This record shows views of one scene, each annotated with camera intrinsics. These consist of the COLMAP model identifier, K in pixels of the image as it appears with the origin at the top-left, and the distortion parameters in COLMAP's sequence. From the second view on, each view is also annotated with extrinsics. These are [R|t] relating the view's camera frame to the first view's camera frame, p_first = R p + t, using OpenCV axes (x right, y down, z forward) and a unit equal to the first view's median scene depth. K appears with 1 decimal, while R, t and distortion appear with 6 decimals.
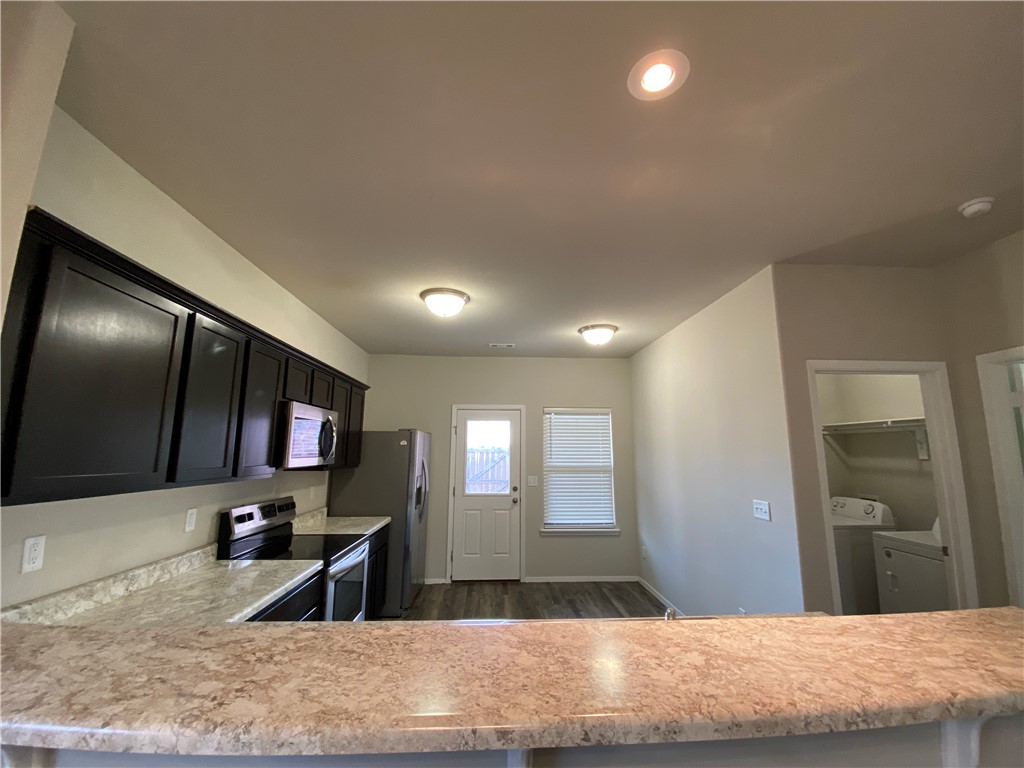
lens RADIAL K [[423.5, 0, 527.8], [0, 423.5, 388.6], [0, 0, 1]] dist [0.022870, -0.003099]
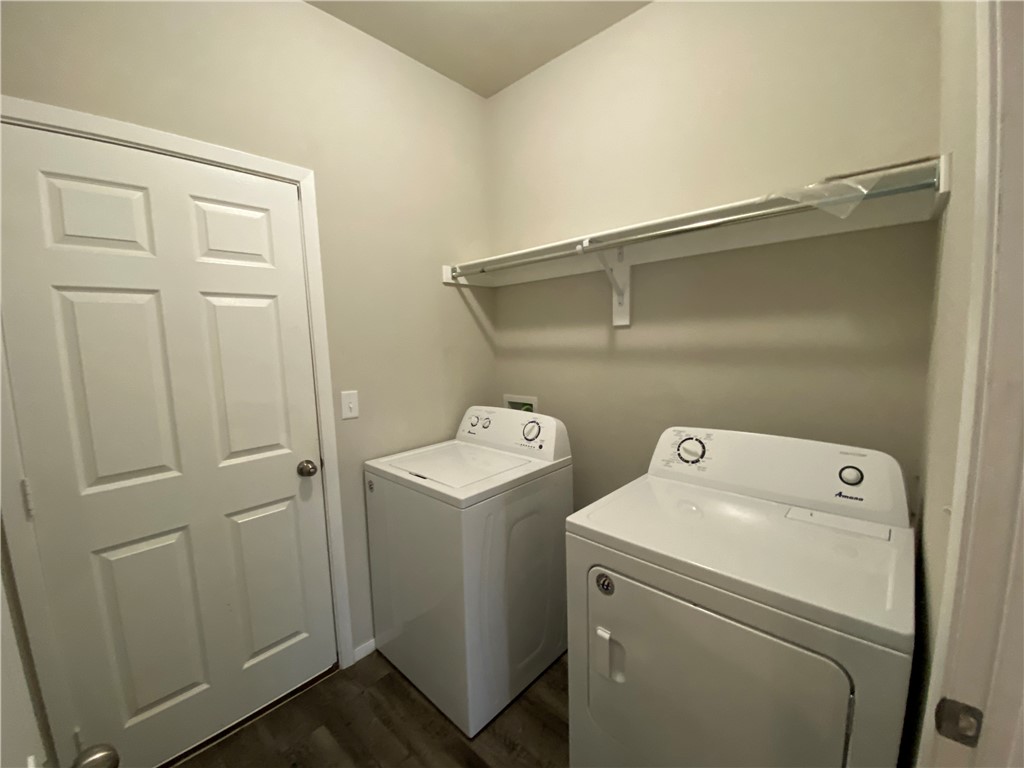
lens RADIAL K [[423.5, 0, 520.8], [0, 423.5, 385.8], [0, 0, 1]] dist [0.022870, -0.003099]
pose [[0.726503, -0.101755, 0.679588, 0.475761], [-0.064322, 0.974563, 0.214685, 0.131022], [-0.684147, -0.199682, 0.701477, 0.700680]]
